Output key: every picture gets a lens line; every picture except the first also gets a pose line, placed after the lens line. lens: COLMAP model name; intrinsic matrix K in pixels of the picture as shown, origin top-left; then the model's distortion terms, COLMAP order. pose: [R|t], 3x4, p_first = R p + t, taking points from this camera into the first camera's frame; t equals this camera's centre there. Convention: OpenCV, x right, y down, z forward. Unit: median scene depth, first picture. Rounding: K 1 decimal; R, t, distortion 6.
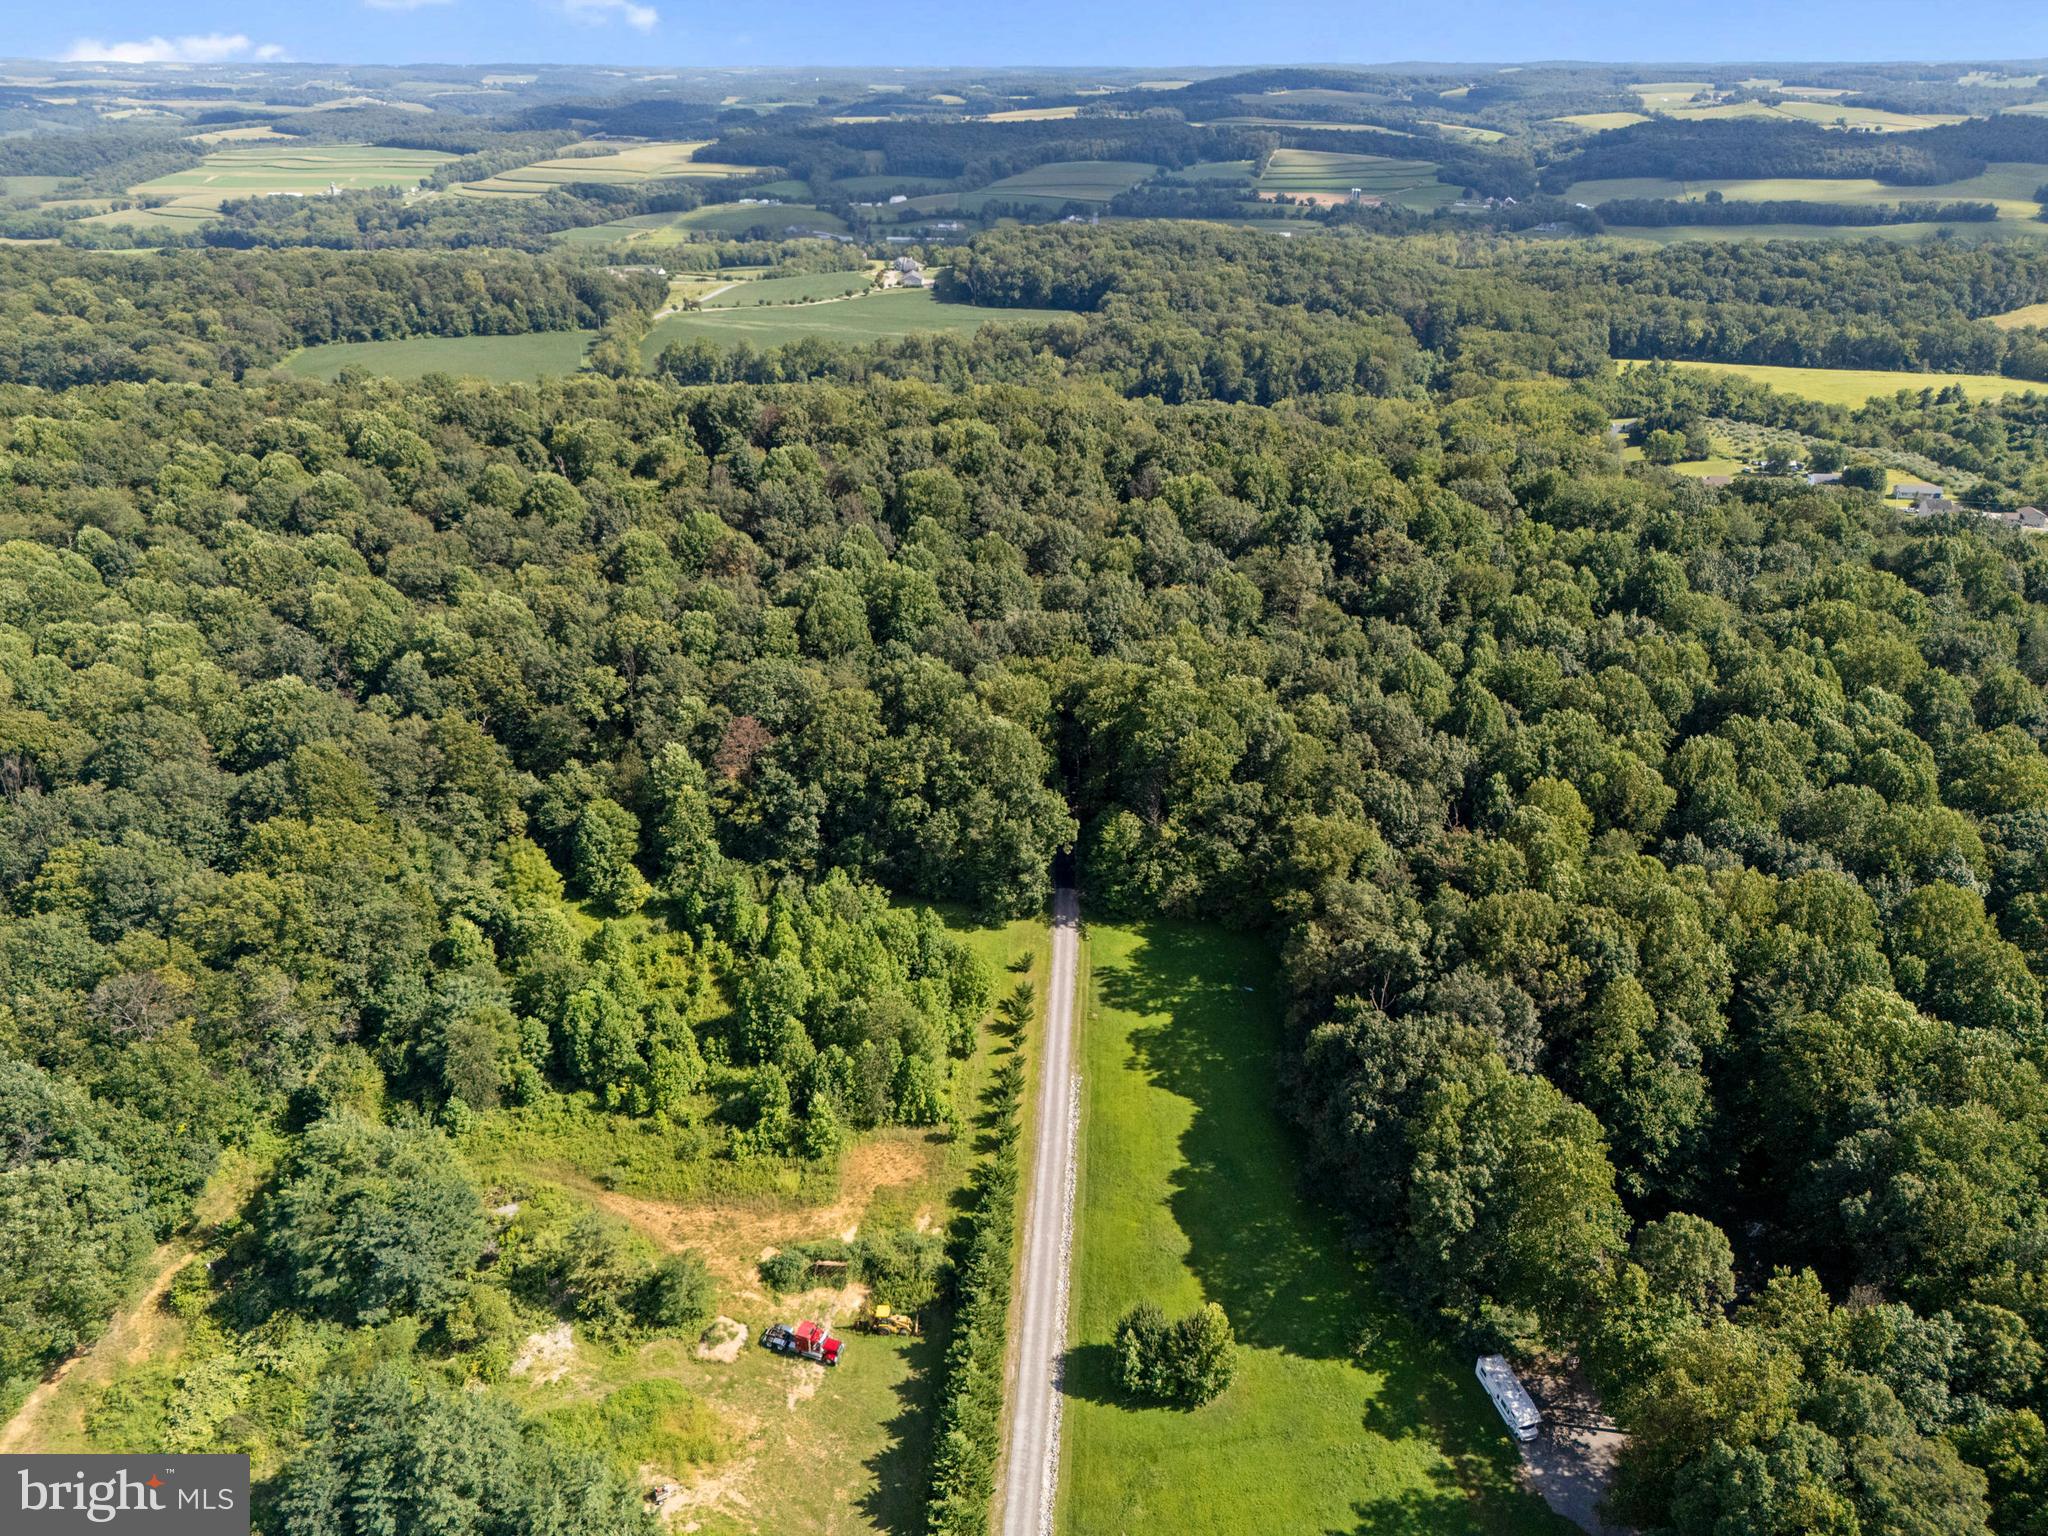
lens RADIAL K [[1509.9, 0, 1019.5], [0, 1509.9, 776.2], [0, 0, 1]] dist [0.055405, -0.047673]
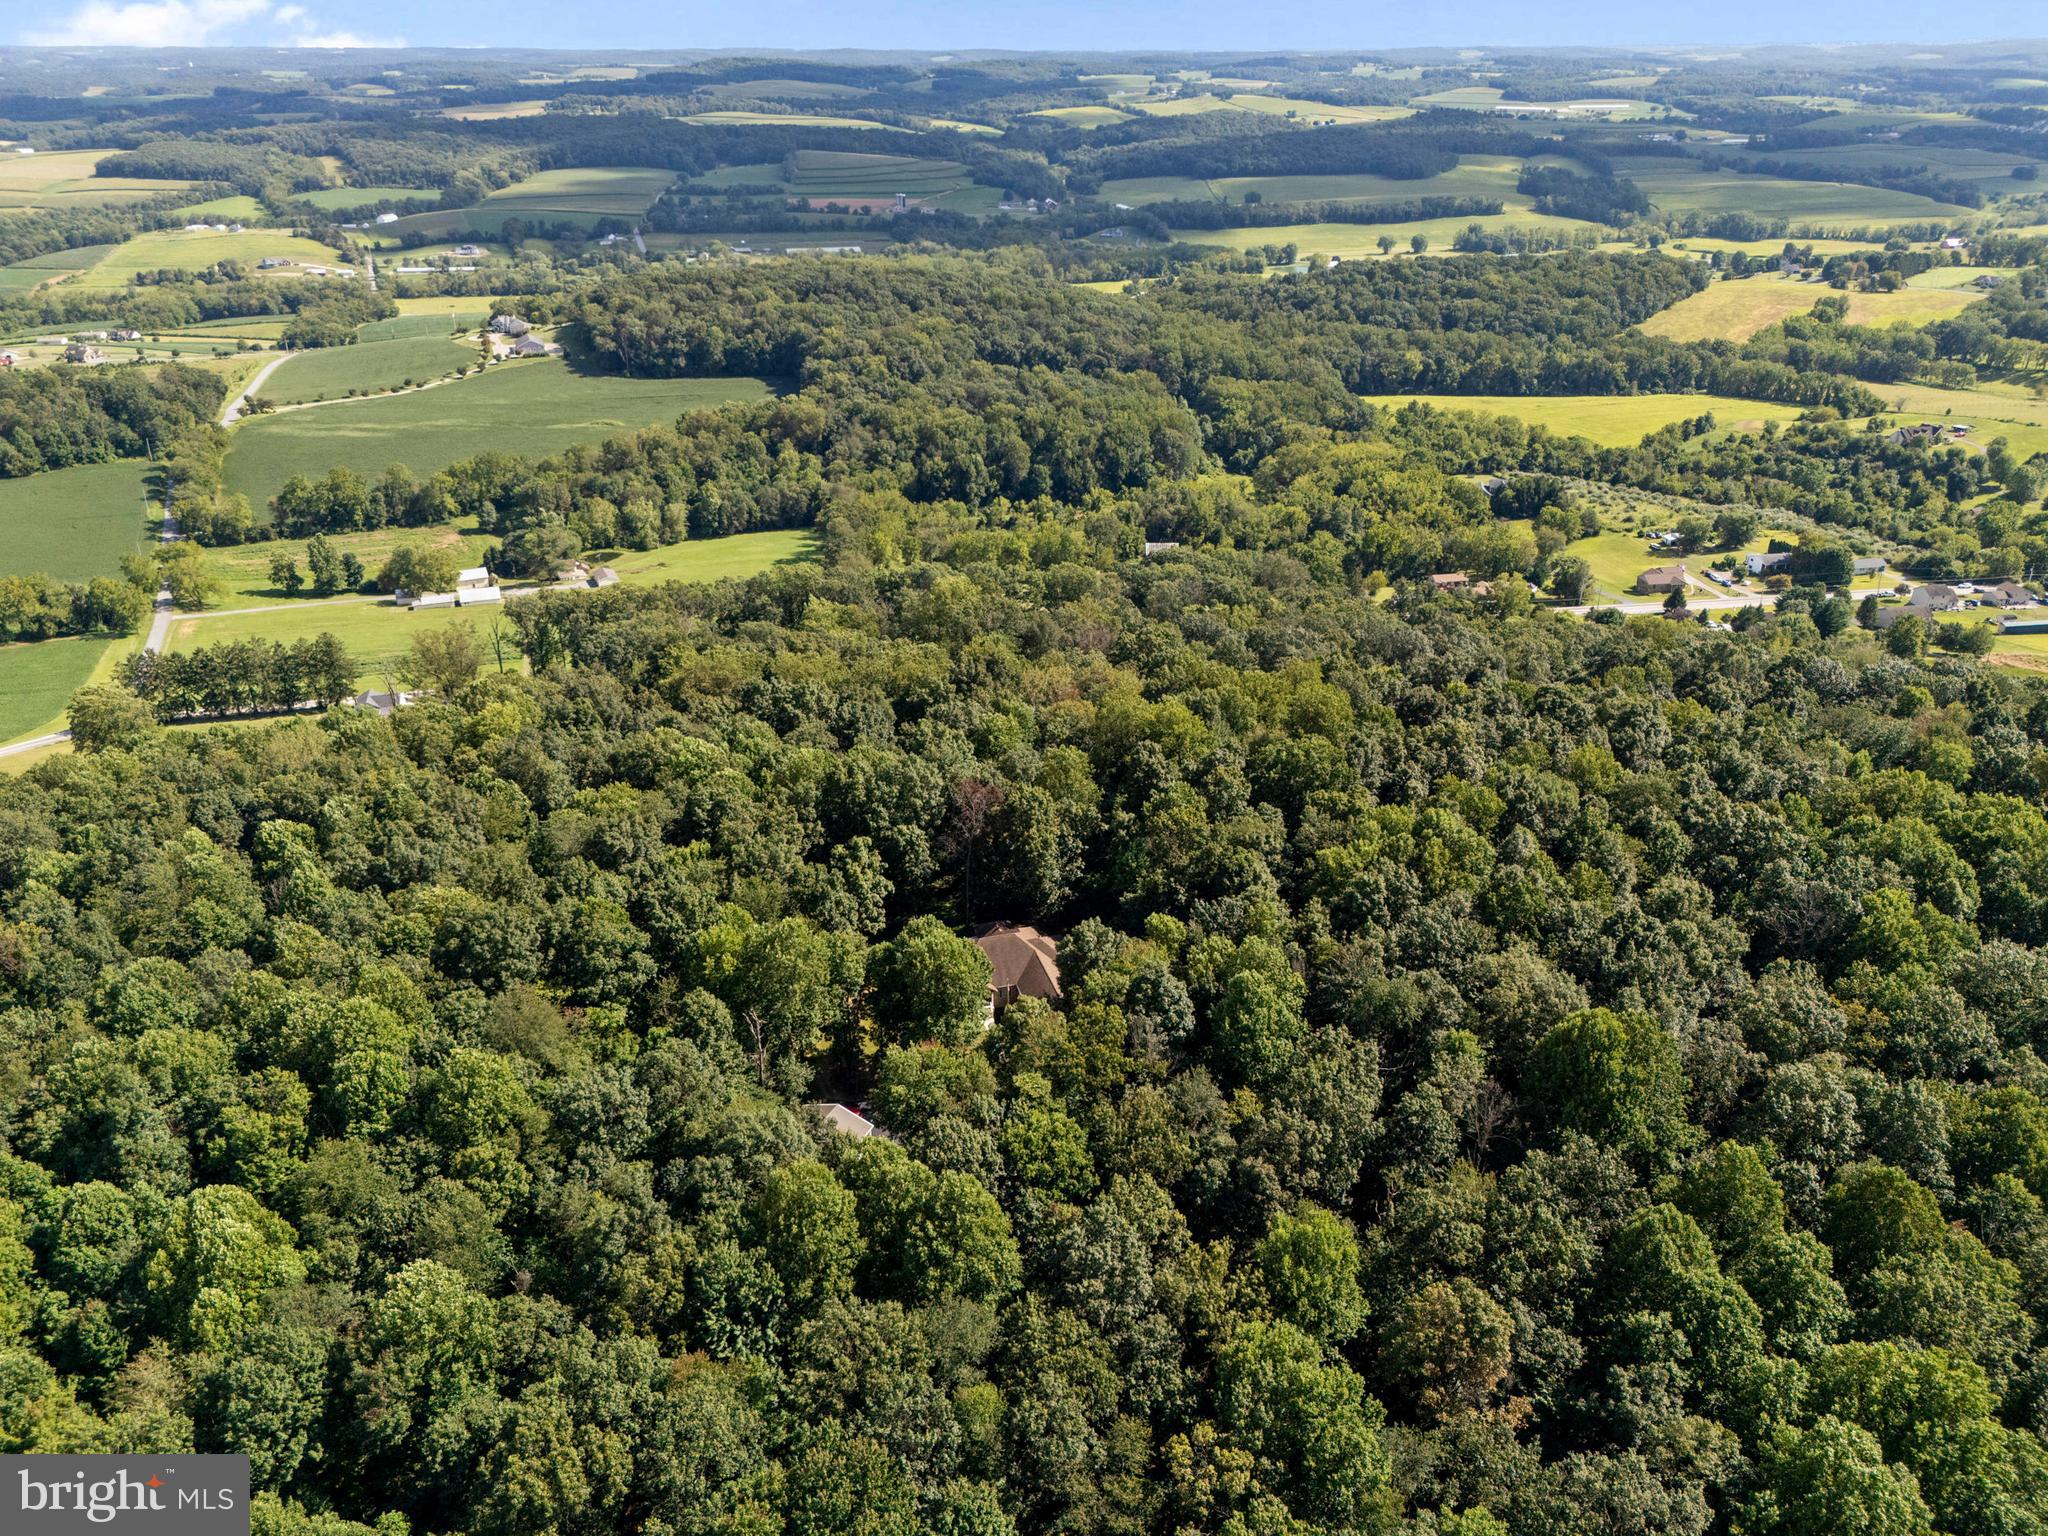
lens RADIAL K [[1524.4, 0, 1033.1], [0, 1524.4, 763.8], [0, 0, 1]] dist [0.062797, -0.069114]
pose [[0.939482, -0.143550, 0.311074, -0.113630], [0.143898, 0.989349, 0.021962, -0.090597], [-0.310913, 0.024130, 0.950132, 0.147898]]
